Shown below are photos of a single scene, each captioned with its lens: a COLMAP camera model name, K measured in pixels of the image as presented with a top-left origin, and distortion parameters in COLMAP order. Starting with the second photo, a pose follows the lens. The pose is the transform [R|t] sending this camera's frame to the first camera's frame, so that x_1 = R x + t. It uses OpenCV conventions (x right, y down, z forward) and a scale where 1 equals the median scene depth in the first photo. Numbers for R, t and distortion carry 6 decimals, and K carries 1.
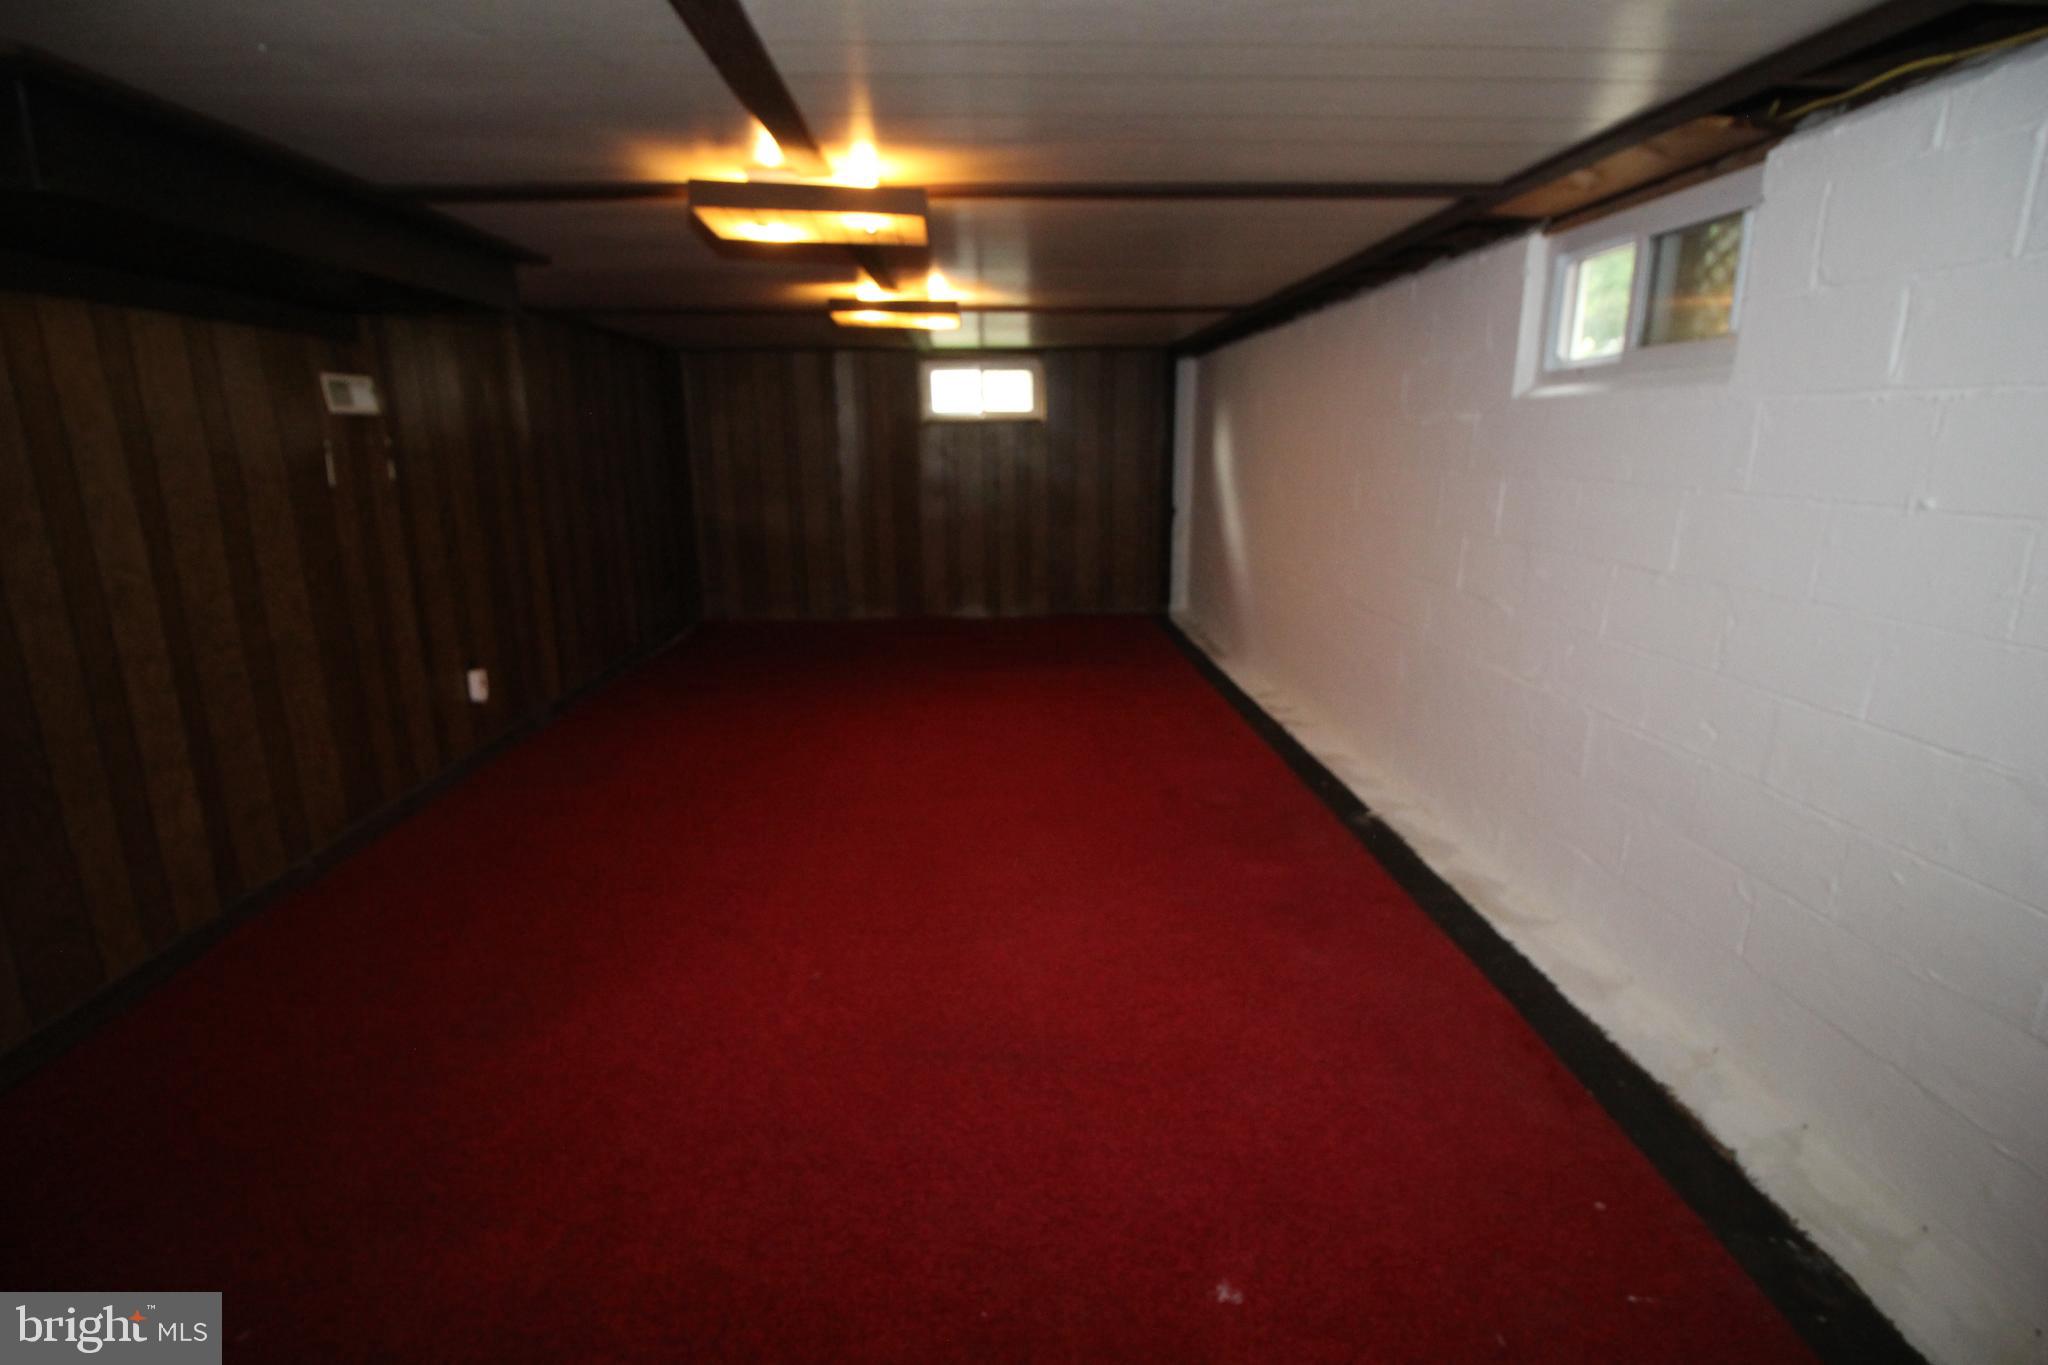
lens RADIAL K [[941.8, 0, 1029.0], [0, 941.8, 666.7], [0, 0, 1]] dist [-0.000236, -0.014018]
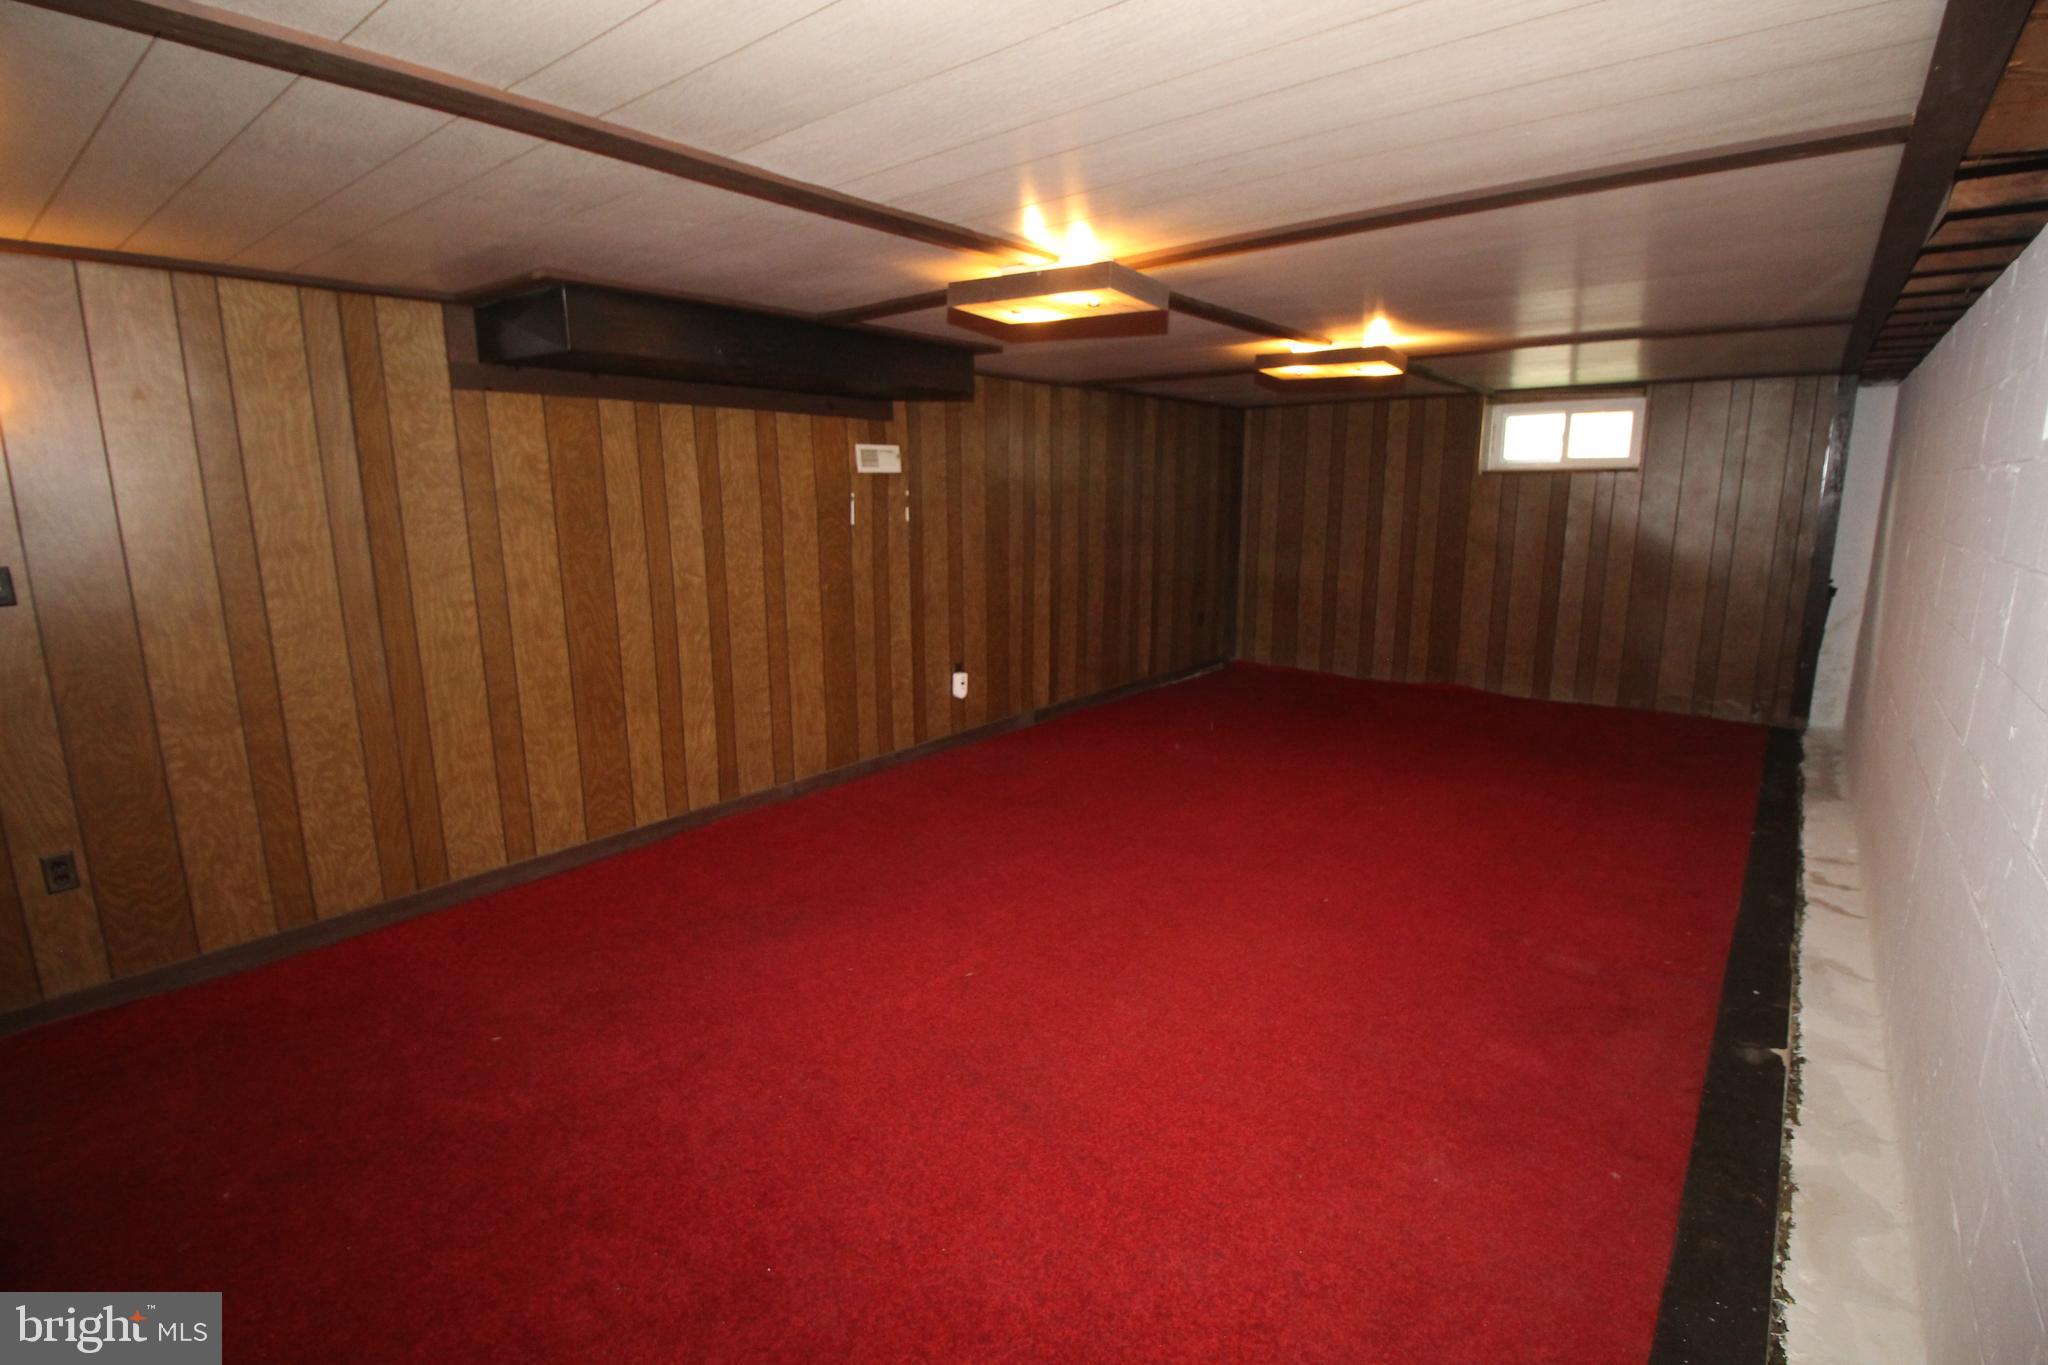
lens RADIAL K [[941.8, 0, 1029.0], [0, 941.8, 666.7], [0, 0, 1]] dist [-0.000236, -0.014018]
pose [[0.745460, 0.124447, -0.654831, 0.371943], [-0.156491, 0.987633, 0.009545, -0.037301], [0.647920, 0.095360, 0.755715, 0.127924]]
